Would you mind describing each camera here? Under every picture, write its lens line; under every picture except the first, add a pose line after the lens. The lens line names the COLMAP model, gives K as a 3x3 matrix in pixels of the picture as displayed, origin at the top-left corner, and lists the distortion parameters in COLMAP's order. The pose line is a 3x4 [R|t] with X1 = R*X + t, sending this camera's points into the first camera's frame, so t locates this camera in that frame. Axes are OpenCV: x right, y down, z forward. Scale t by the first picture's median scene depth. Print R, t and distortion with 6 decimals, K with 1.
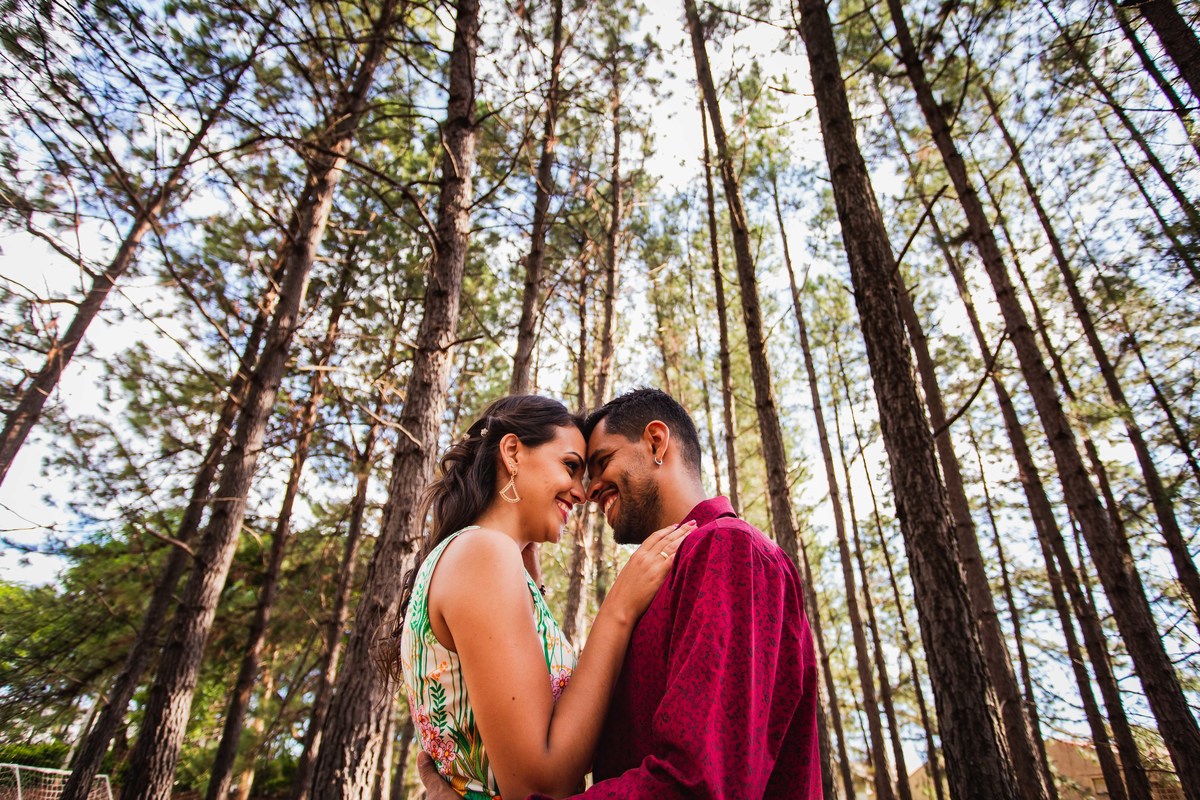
lens RADIAL K [[723.6, 0, 601.6], [0, 723.6, 393.5], [0, 0, 1]] dist [-0.004724, -0.000505]
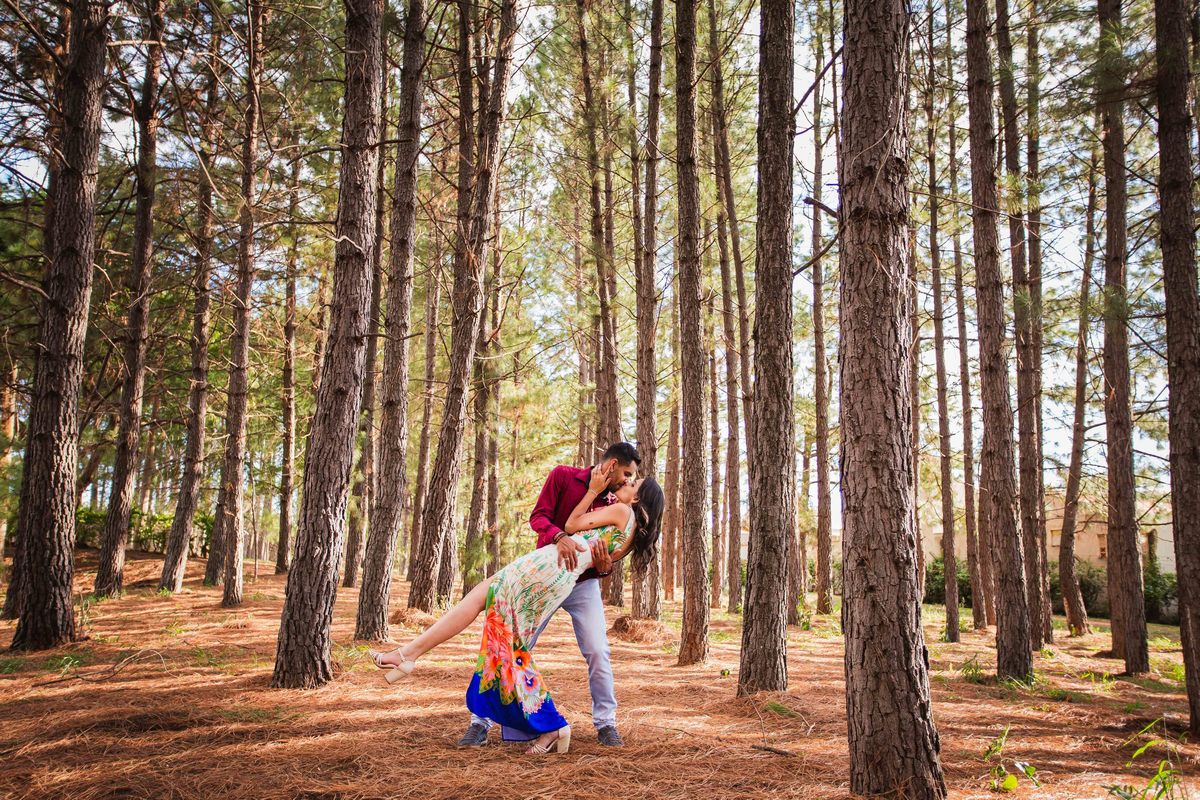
lens RADIAL K [[1108.8, 0, 600.5], [0, 1108.8, 401.1], [0, 0, 1]] dist [0.005766, 0.000000]
pose [[0.990665, 0.024798, 0.134048, -0.097837], [-0.071547, 0.931580, 0.356427, -0.311239], [-0.116038, -0.362690, 0.924657, -0.636357]]
